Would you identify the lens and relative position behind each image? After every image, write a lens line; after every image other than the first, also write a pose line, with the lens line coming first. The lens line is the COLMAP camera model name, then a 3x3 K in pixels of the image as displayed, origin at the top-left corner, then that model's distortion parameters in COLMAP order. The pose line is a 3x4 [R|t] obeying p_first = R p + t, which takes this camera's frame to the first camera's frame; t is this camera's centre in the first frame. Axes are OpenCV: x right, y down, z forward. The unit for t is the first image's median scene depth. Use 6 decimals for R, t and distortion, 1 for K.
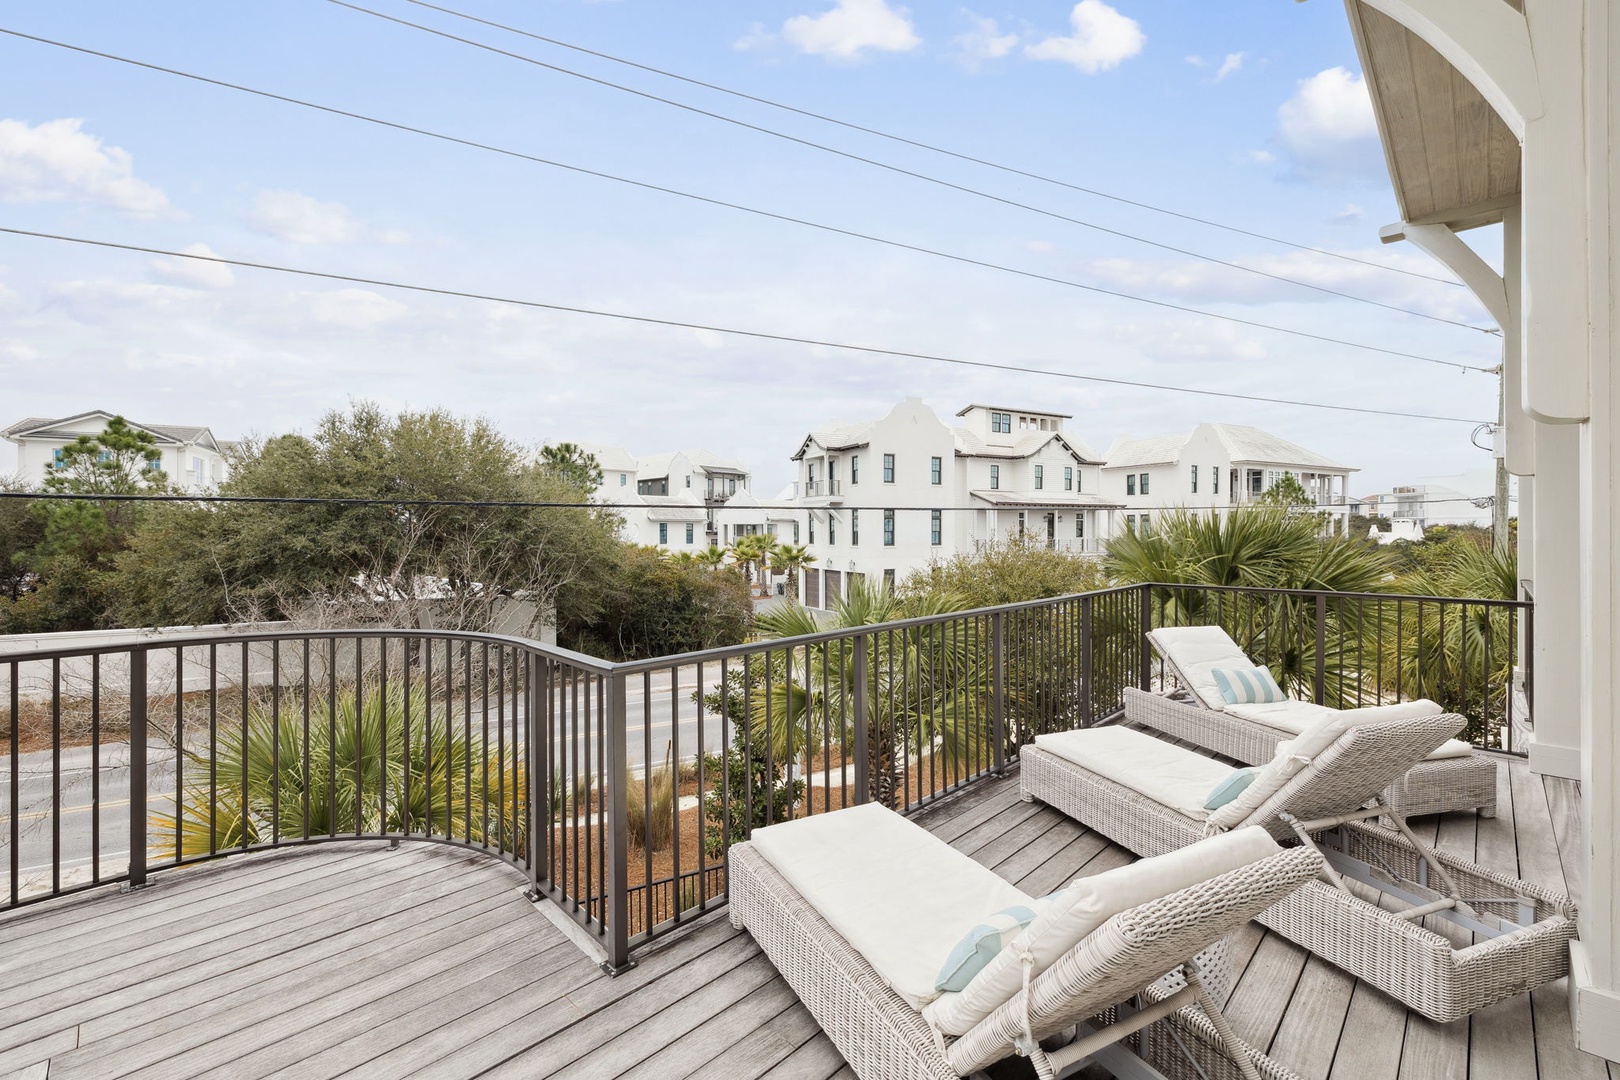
lens RADIAL K [[682.6, 0, 809.7], [0, 682.6, 535.3], [0, 0, 1]] dist [0.002827, -0.000135]
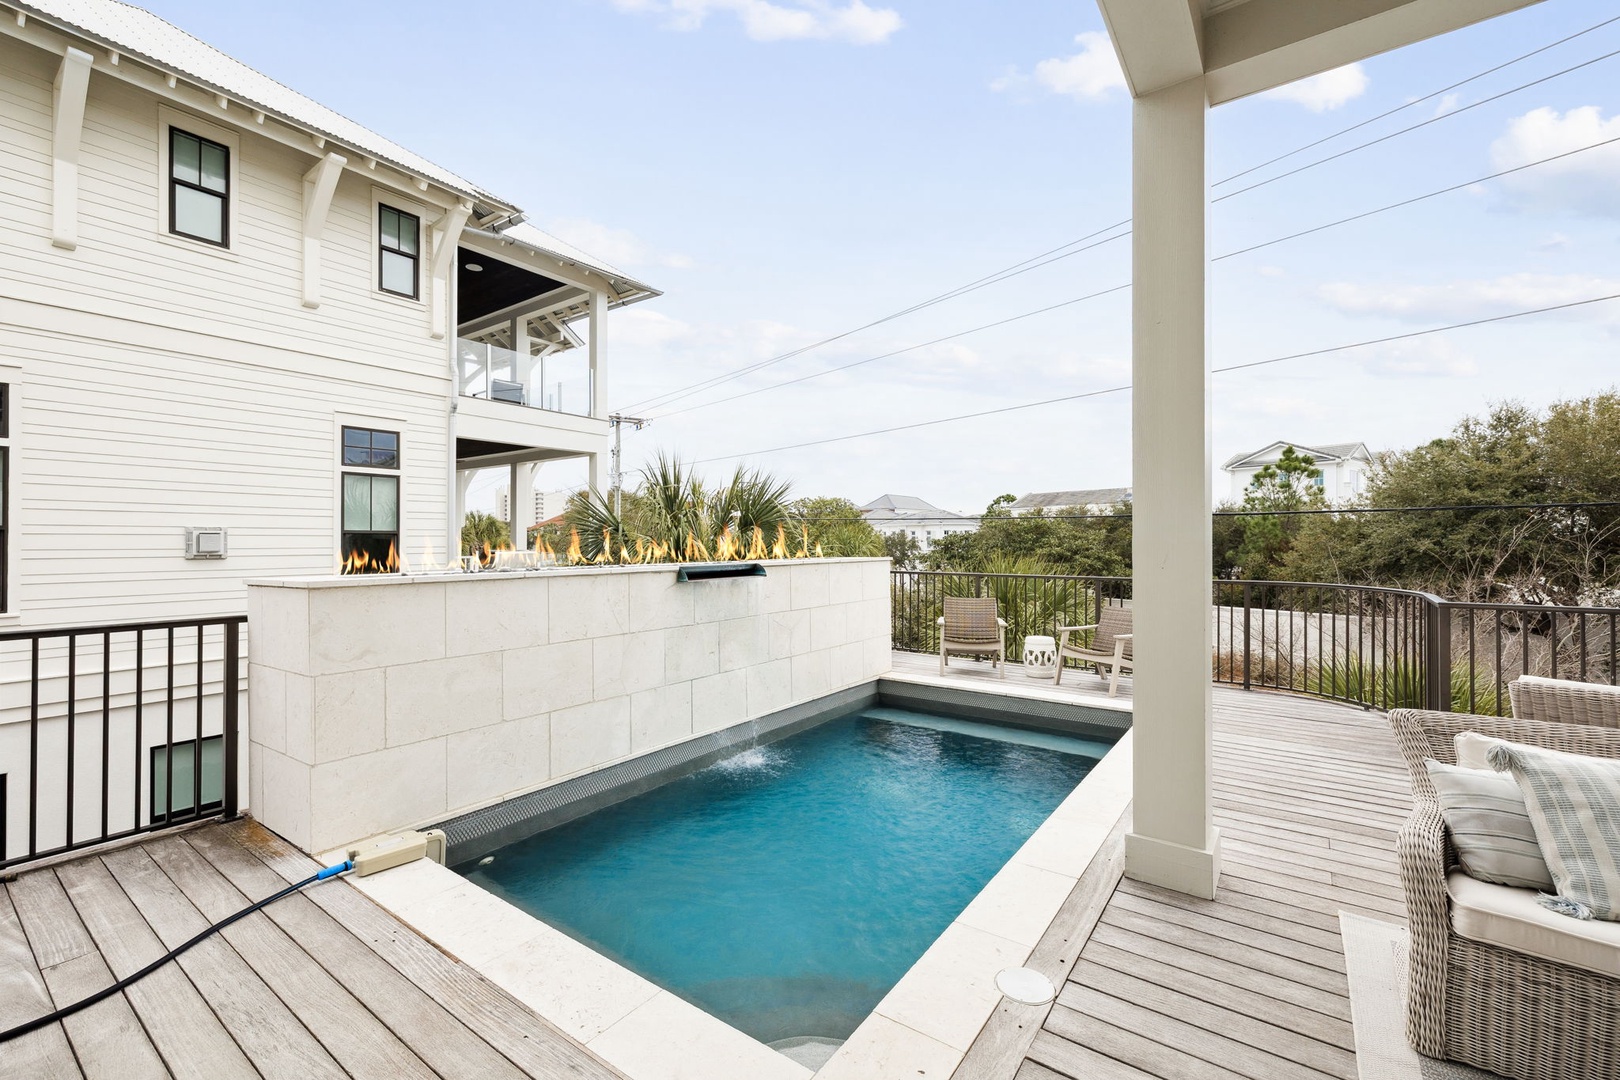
lens RADIAL K [[678.3, 0, 812.6], [0, 678.3, 537.0], [0, 0, 1]] dist [0.002154, -0.000262]
pose [[0.156986, -0.002540, -0.987598, 0.145972], [-0.002729, 0.999992, -0.003006, 0.002965], [0.987597, 0.003167, 0.156978, -0.111818]]
